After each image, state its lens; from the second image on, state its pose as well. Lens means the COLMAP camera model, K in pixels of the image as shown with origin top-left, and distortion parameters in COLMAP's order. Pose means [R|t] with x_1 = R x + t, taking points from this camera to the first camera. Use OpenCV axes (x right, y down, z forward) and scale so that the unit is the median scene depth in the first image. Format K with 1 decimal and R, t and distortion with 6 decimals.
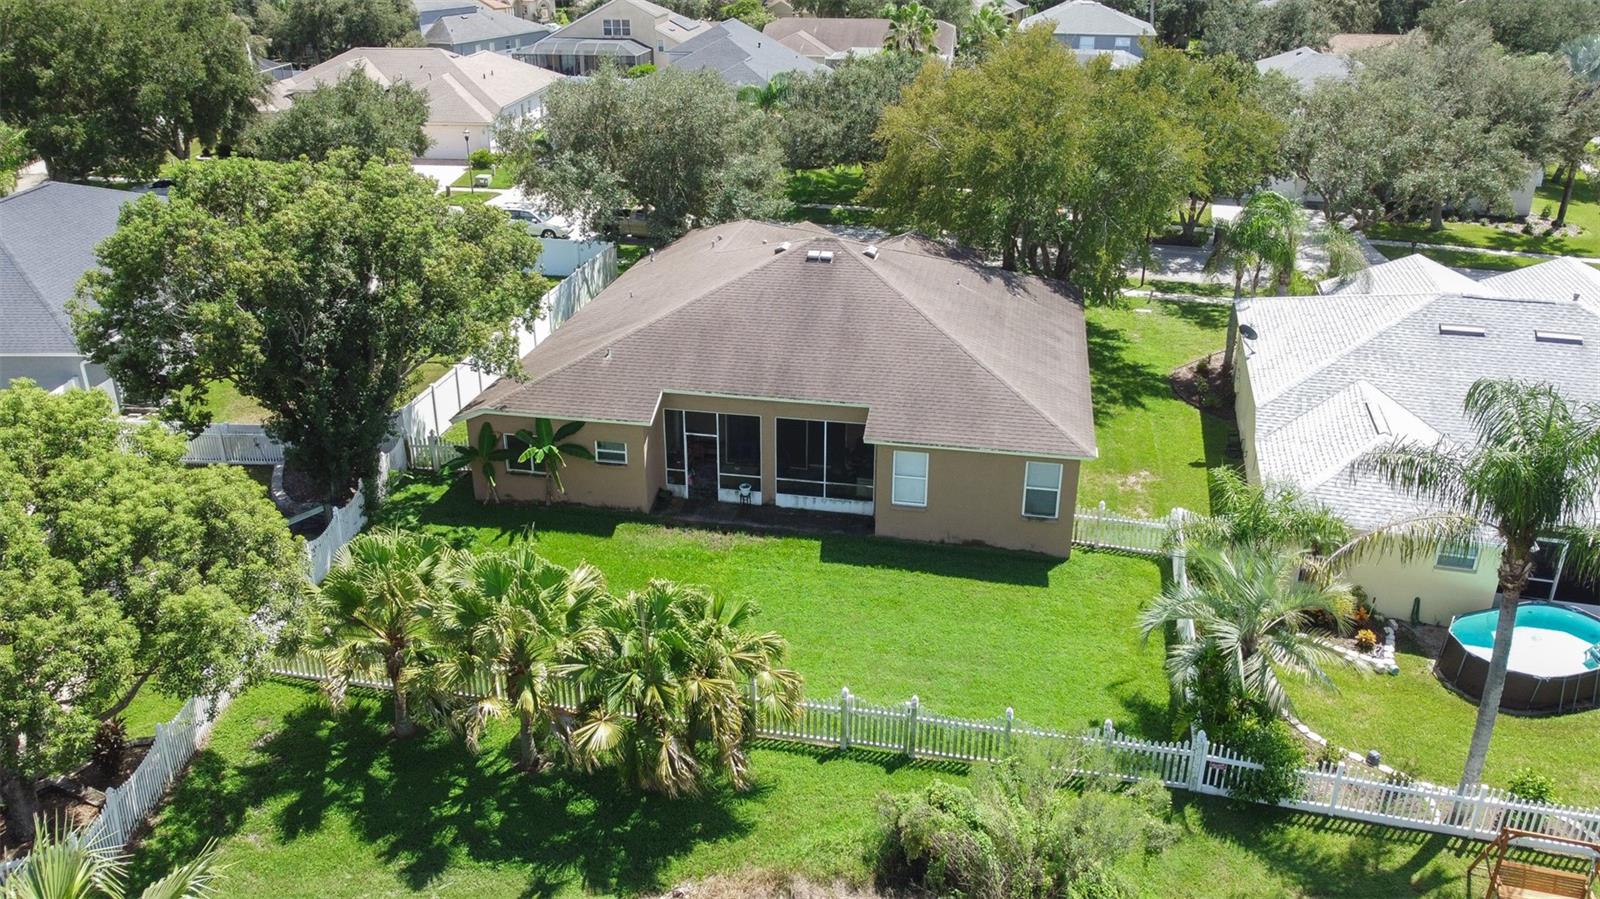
lens RADIAL K [[1216.1, 0, 798.2], [0, 1216.1, 447.1], [0, 0, 1]] dist [-0.003391, 0.001384]
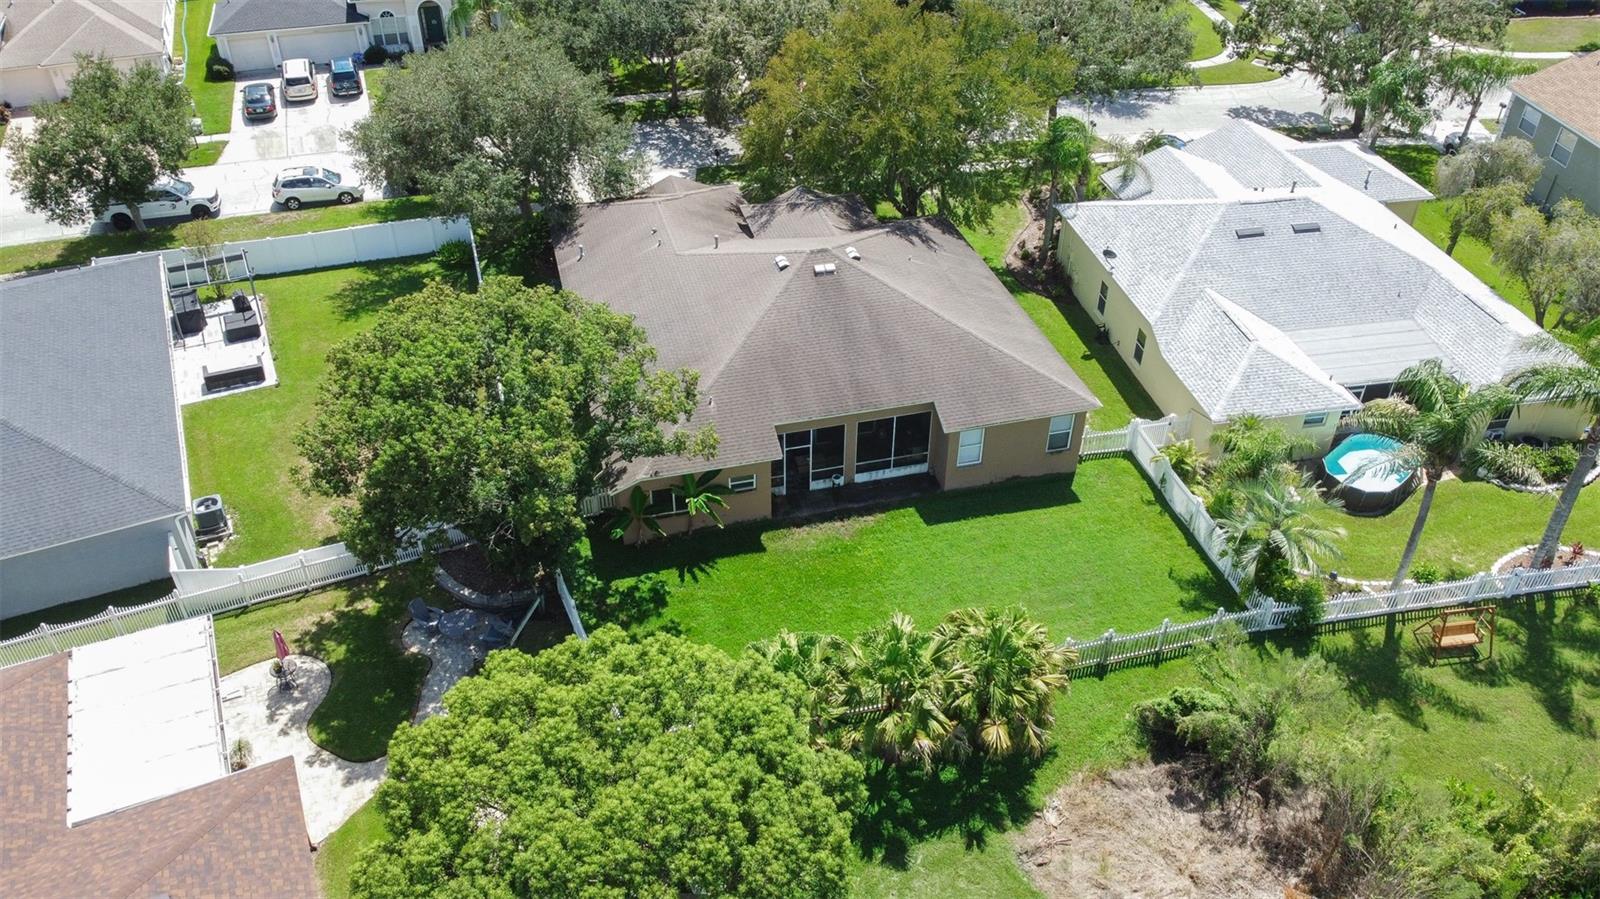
lens RADIAL K [[1210.8, 0, 800.0], [0, 1210.8, 449.5], [0, 0, 1]] dist [0.000027, -0.002512]
pose [[0.900987, -0.260336, 0.347055, -0.523804], [0.172963, 0.949172, 0.262975, -0.343699], [-0.397877, -0.176909, 0.900221, -0.120440]]
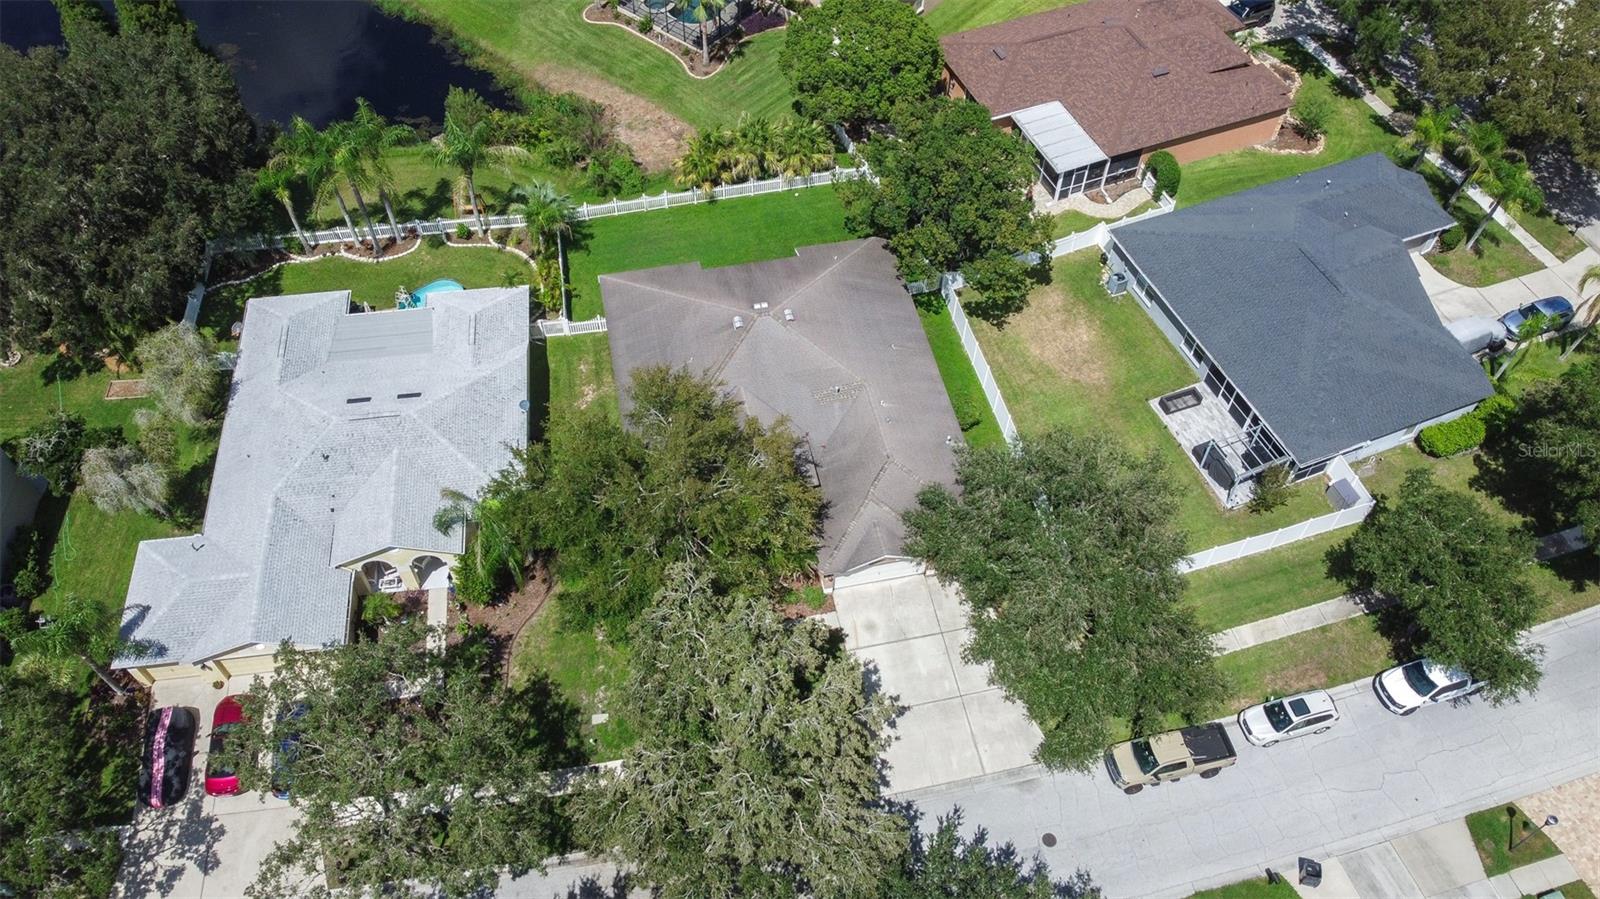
lens RADIAL K [[1204.6, 0, 799.2], [0, 1204.6, 450.0], [0, 0, 1]] dist [-0.002415, 0.002138]
pose [[-0.921504, 0.300611, -0.245894, 0.512984], [-0.170239, 0.256416, 0.951456, -1.983400], [0.349070, 0.918631, -0.185113, 1.715971]]
